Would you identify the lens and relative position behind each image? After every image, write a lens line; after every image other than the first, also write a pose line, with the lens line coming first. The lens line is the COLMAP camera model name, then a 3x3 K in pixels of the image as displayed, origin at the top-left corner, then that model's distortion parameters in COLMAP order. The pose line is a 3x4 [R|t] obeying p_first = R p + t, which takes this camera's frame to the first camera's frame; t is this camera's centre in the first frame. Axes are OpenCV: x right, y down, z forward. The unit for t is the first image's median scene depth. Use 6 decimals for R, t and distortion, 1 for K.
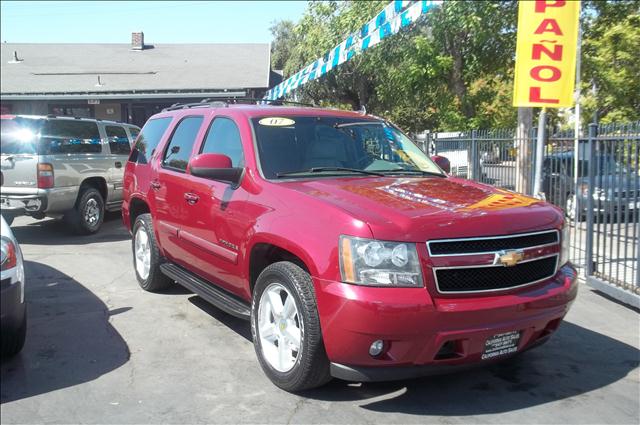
lens RADIAL K [[610.9, 0, 316.6], [0, 610.9, 214.9], [0, 0, 1]] dist [-0.041717, 0.000000]
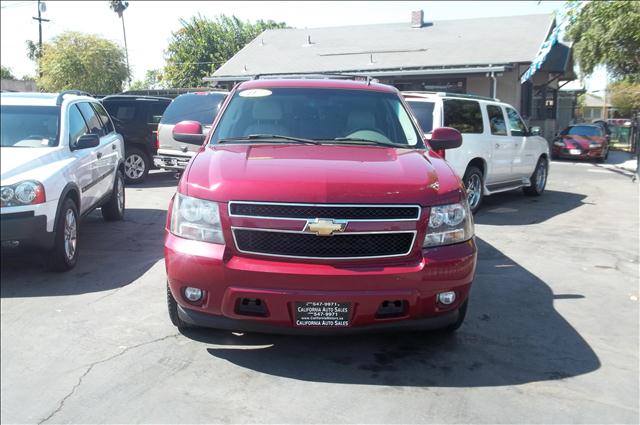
lens RADIAL K [[610.9, 0, 318.3], [0, 610.9, 214.0], [0, 0, 1]] dist [-0.041717, 0.000000]
pose [[0.870296, 0.081689, -0.485708, 0.758264], [-0.064767, 0.996568, 0.051557, -0.000364], [0.488252, -0.013412, 0.872600, 0.131703]]
